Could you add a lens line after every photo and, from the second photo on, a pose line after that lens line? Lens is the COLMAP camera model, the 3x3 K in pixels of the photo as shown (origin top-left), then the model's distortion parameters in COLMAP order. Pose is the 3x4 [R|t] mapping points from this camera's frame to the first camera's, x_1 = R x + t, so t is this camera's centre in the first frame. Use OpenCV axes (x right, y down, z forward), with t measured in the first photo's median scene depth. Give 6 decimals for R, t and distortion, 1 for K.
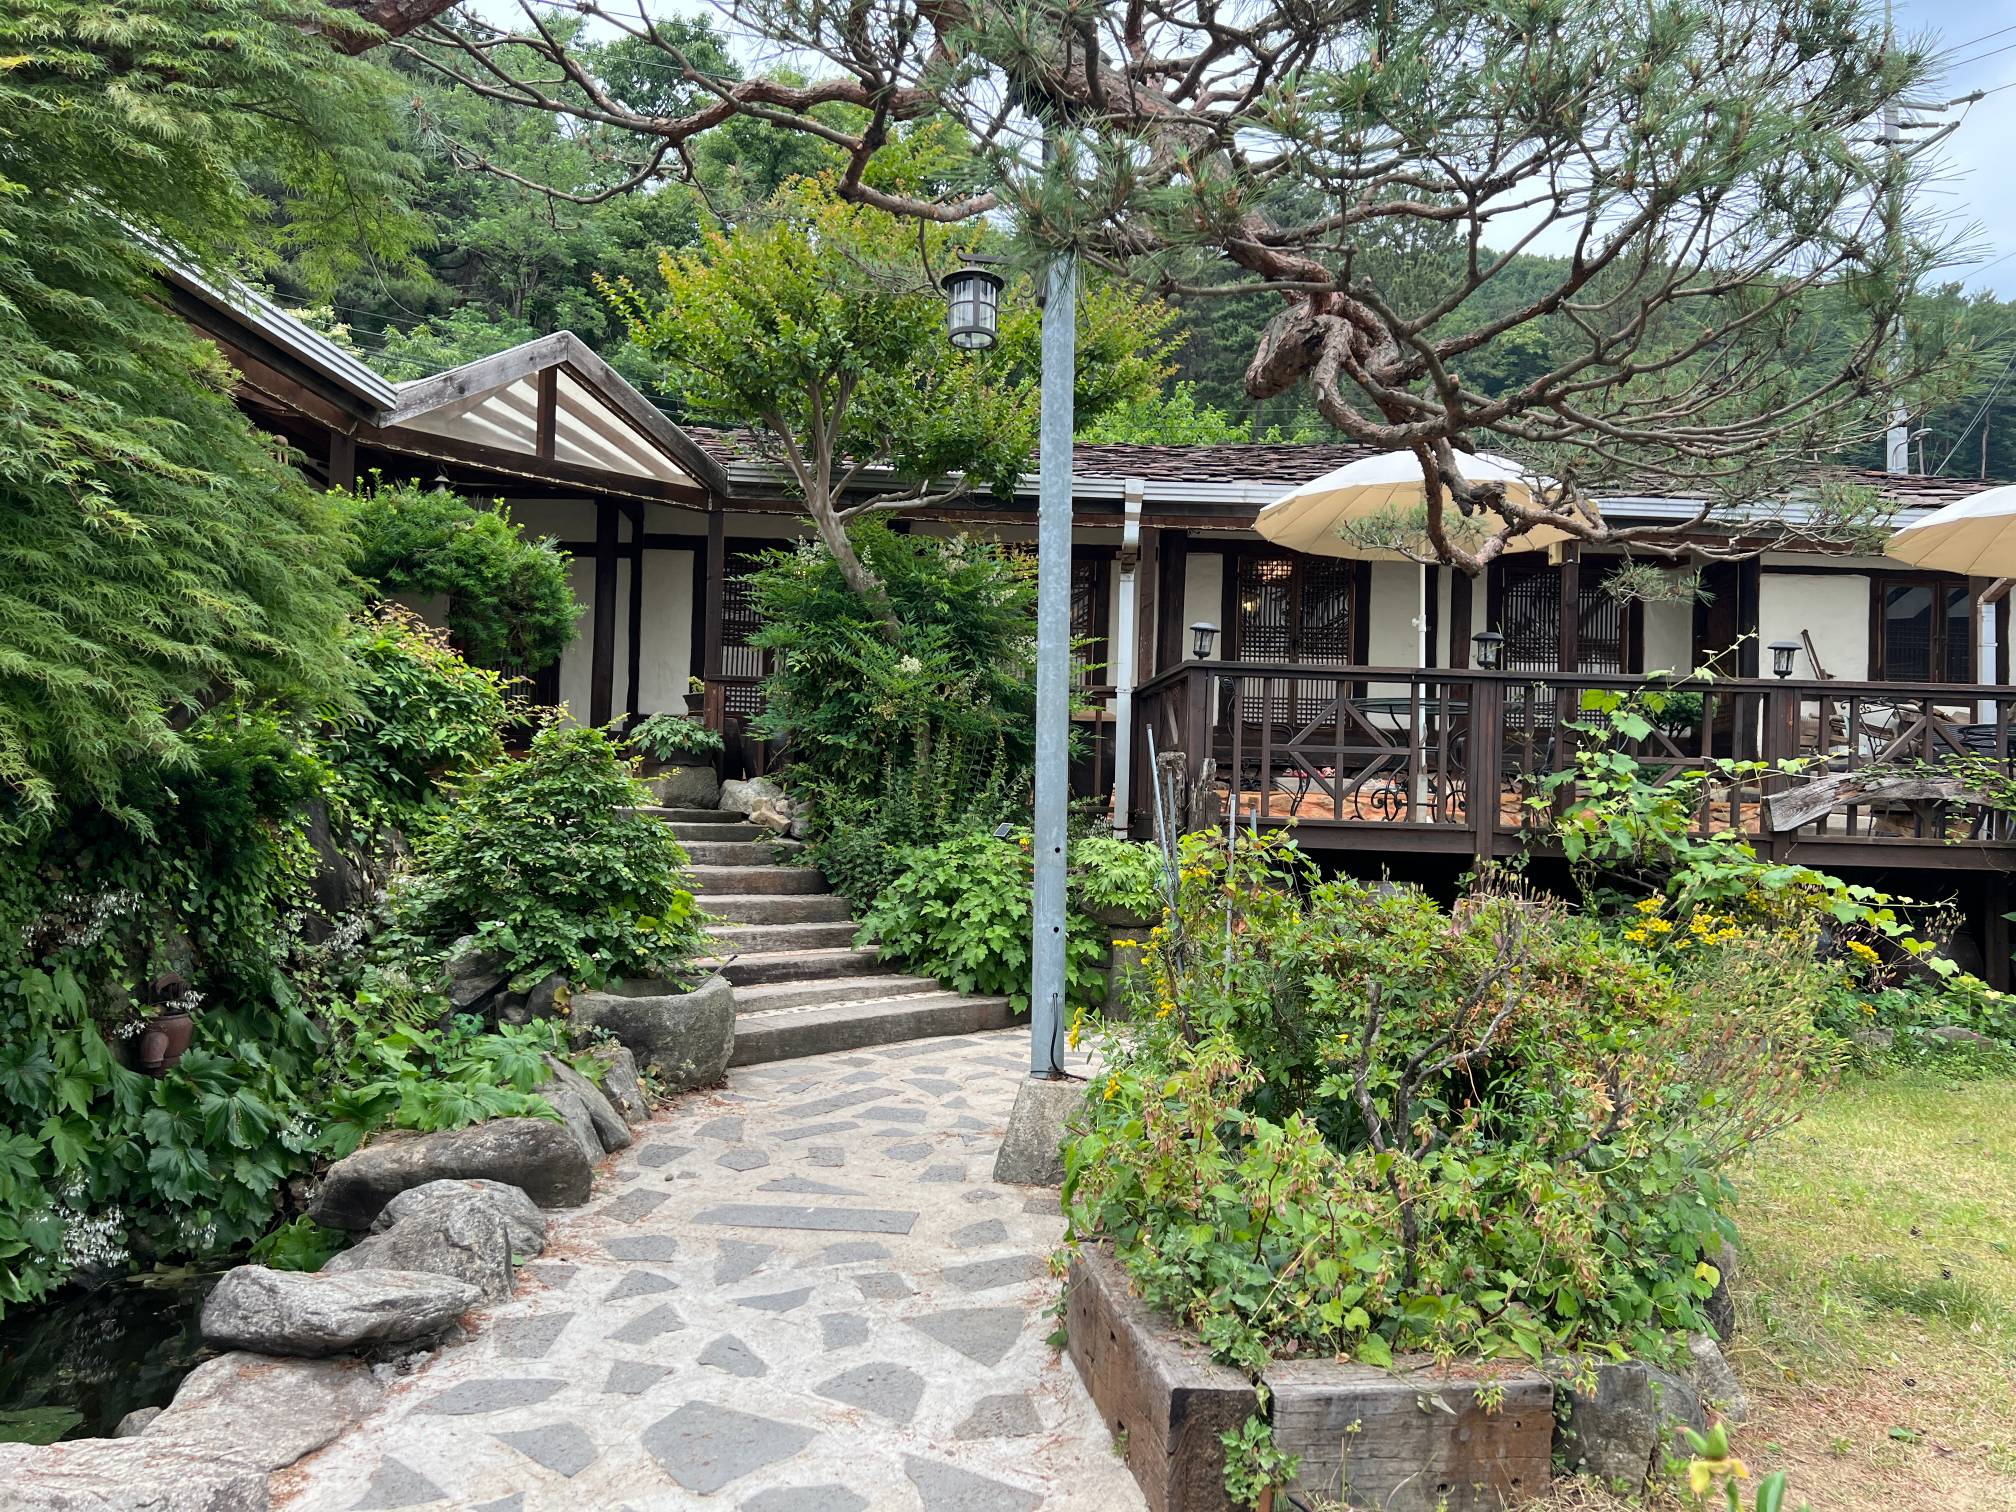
lens RADIAL K [[1512.5, 0, 1020.2], [0, 1512.5, 779.6], [0, 0, 1]] dist [0.053031, -0.062047]
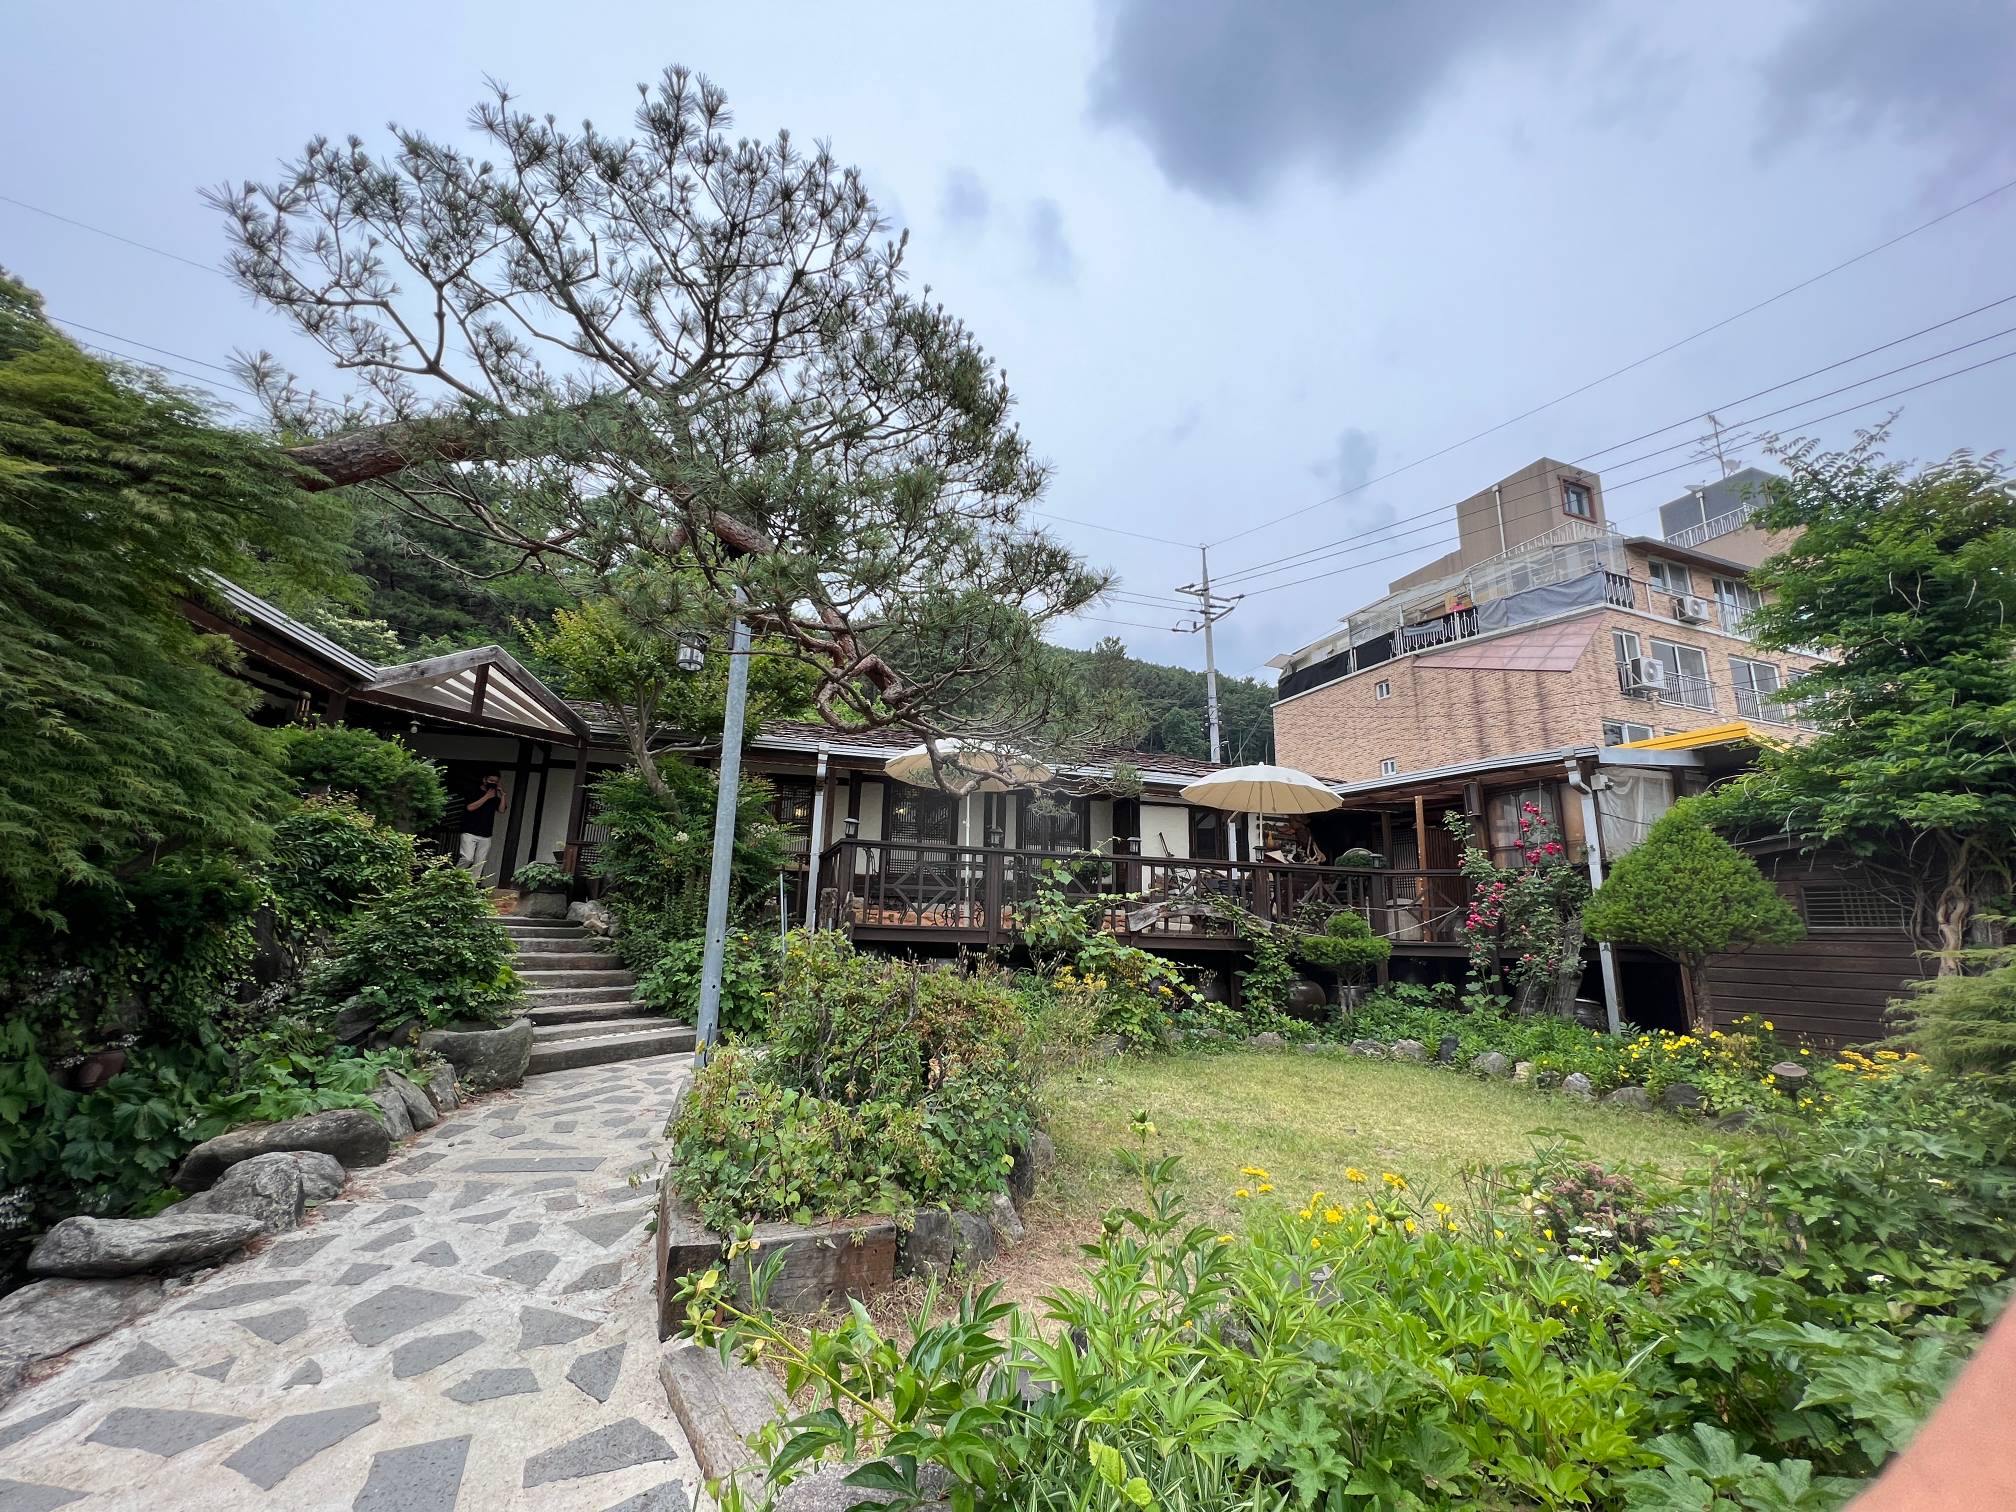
lens RADIAL K [[811.1, 0, 1008.4], [0, 811.1, 762.4], [0, 0, 1]] dist [-0.004476, 0.000883]
pose [[0.971081, 0.047763, 0.233923, 0.119020], [-0.006328, 0.984590, -0.174765, 0.004008], [-0.238665, 0.168230, 0.956419, -0.043471]]
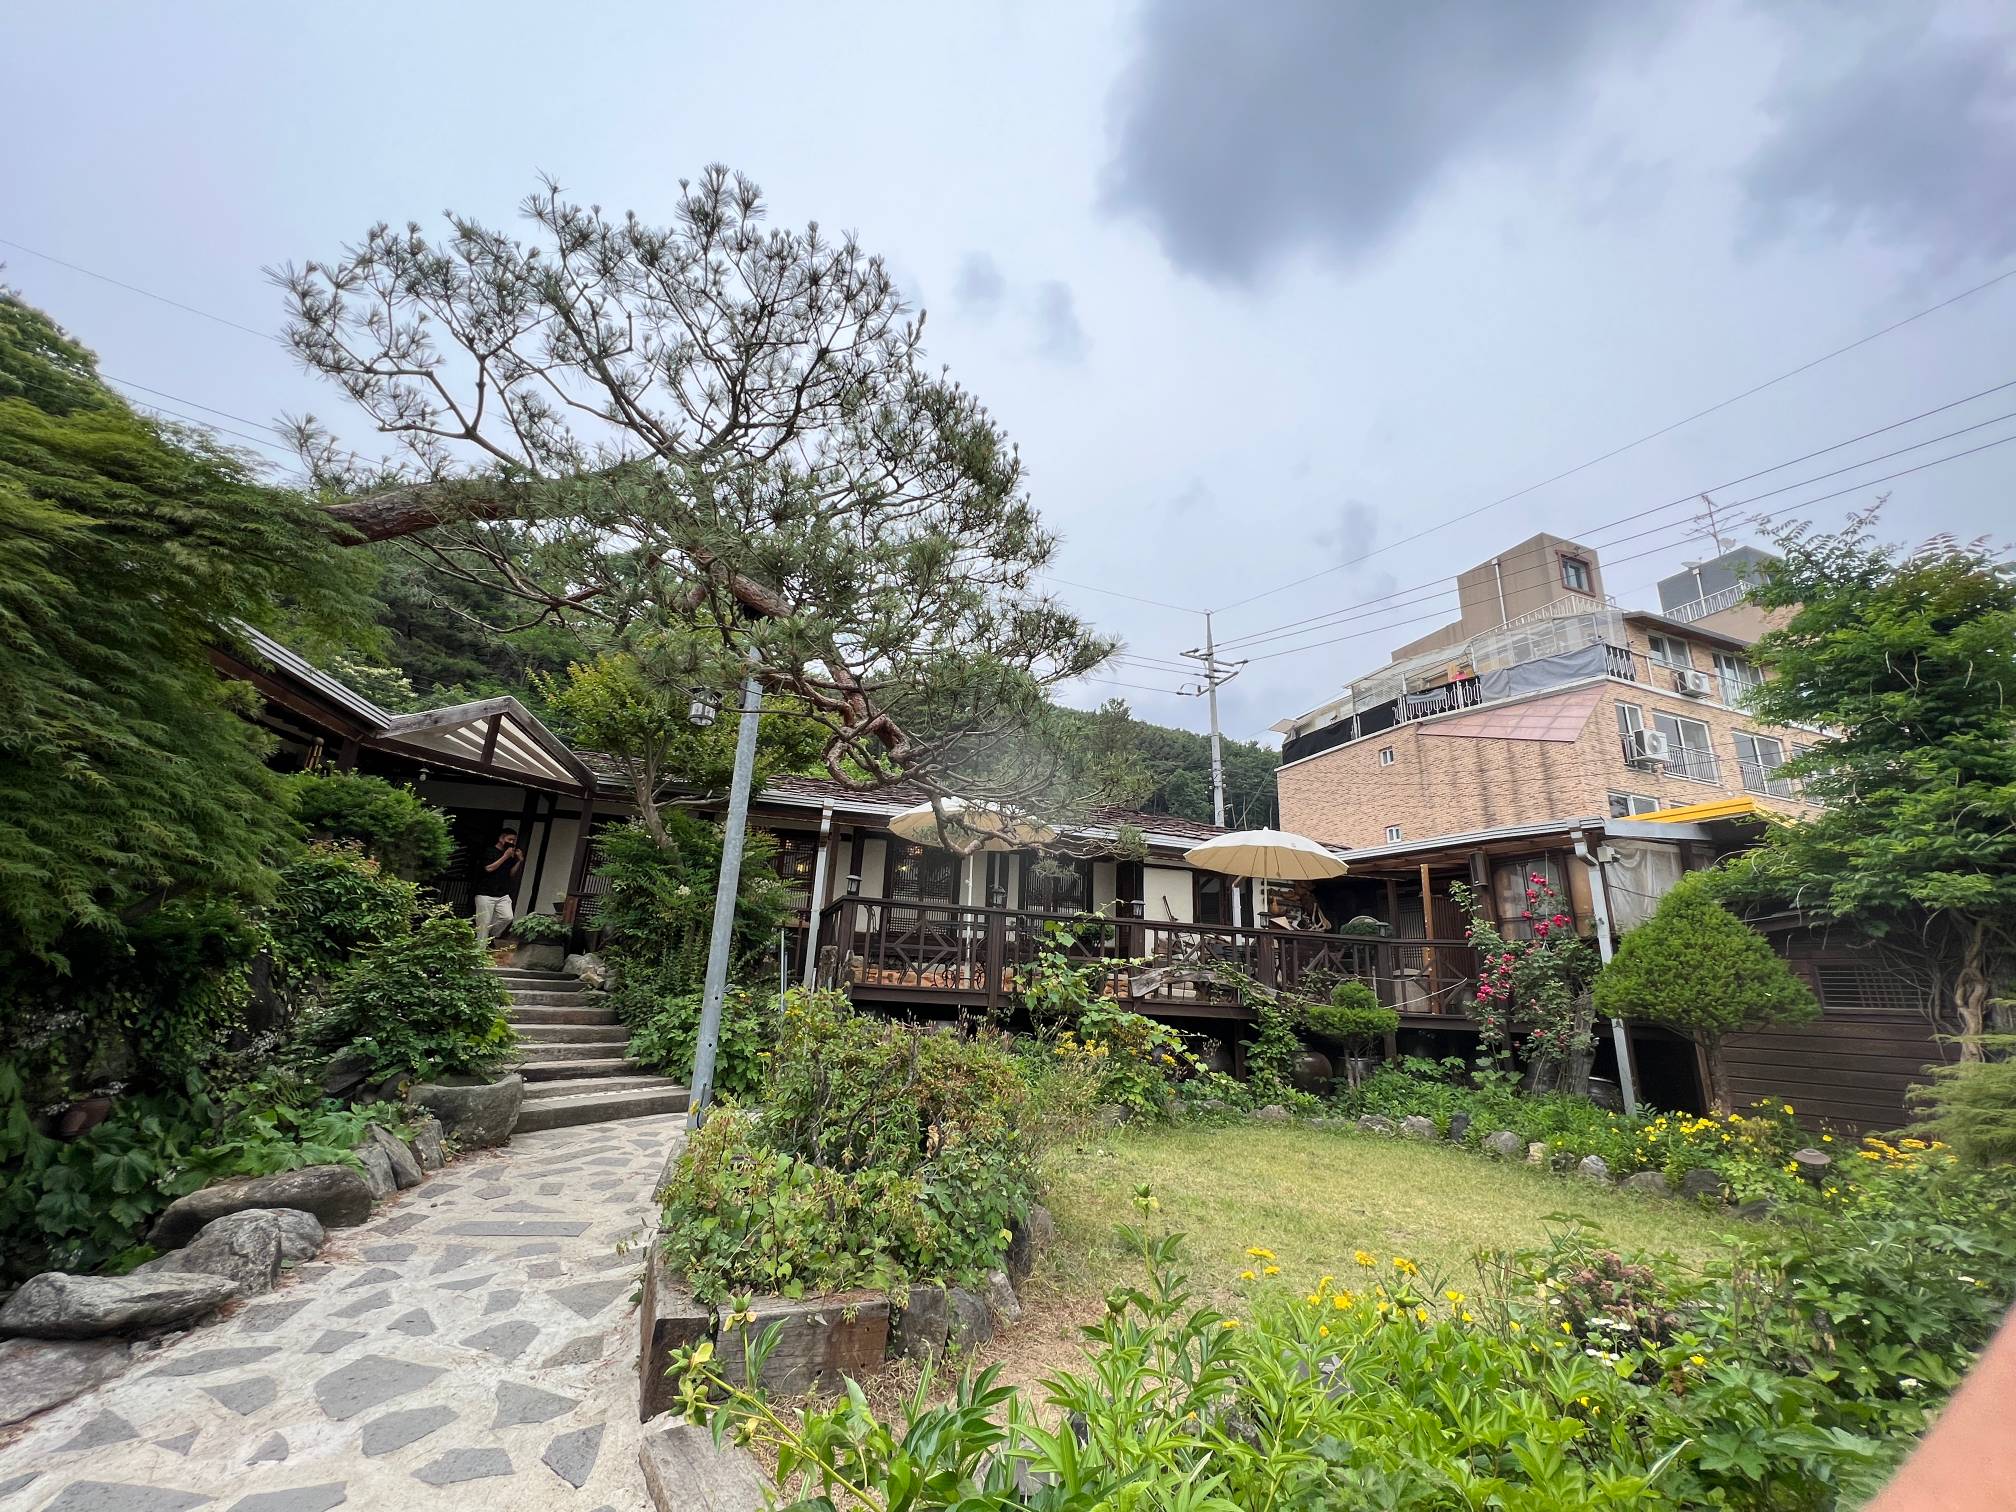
lens RADIAL K [[811.1, 0, 1008.3], [0, 811.1, 762.0], [0, 0, 1]] dist [-0.004476, 0.000883]
pose [[0.970808, 0.084120, 0.224622, 0.115155], [-0.027060, 0.968916, -0.245904, 0.002932], [-0.238326, 0.232648, 0.942908, -0.048777]]
